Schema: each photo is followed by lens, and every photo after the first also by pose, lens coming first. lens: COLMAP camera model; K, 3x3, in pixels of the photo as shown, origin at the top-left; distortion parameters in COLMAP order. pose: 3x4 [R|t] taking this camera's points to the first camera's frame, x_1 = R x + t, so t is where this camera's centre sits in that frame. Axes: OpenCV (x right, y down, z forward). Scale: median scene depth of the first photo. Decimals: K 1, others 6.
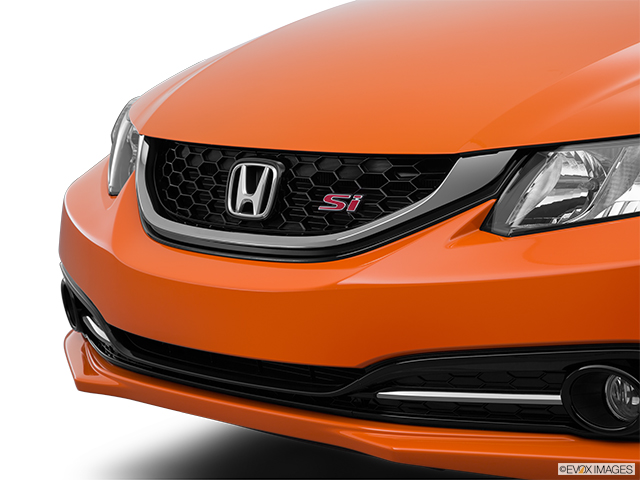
lens RADIAL K [[1807.4, 0, 320.0], [0, 1807.4, 240.0], [0, 0, 1]] dist [0.064626, 0.649548]
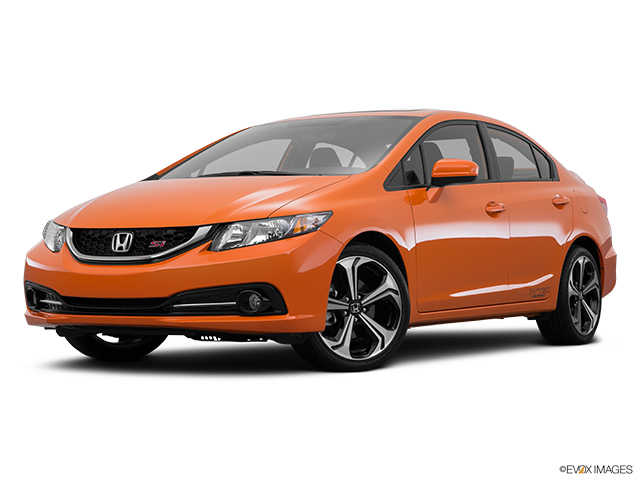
lens RADIAL K [[1313.6, 0, 320.0], [0, 1313.6, 240.0], [0, 0, 1]] dist [0.022023, 0.085553]
pose [[0.965051, 0.002487, 0.262051, -0.289804], [0.028585, 0.992990, -0.114692, 0.222789], [-0.260500, 0.118174, 0.958214, -1.095001]]
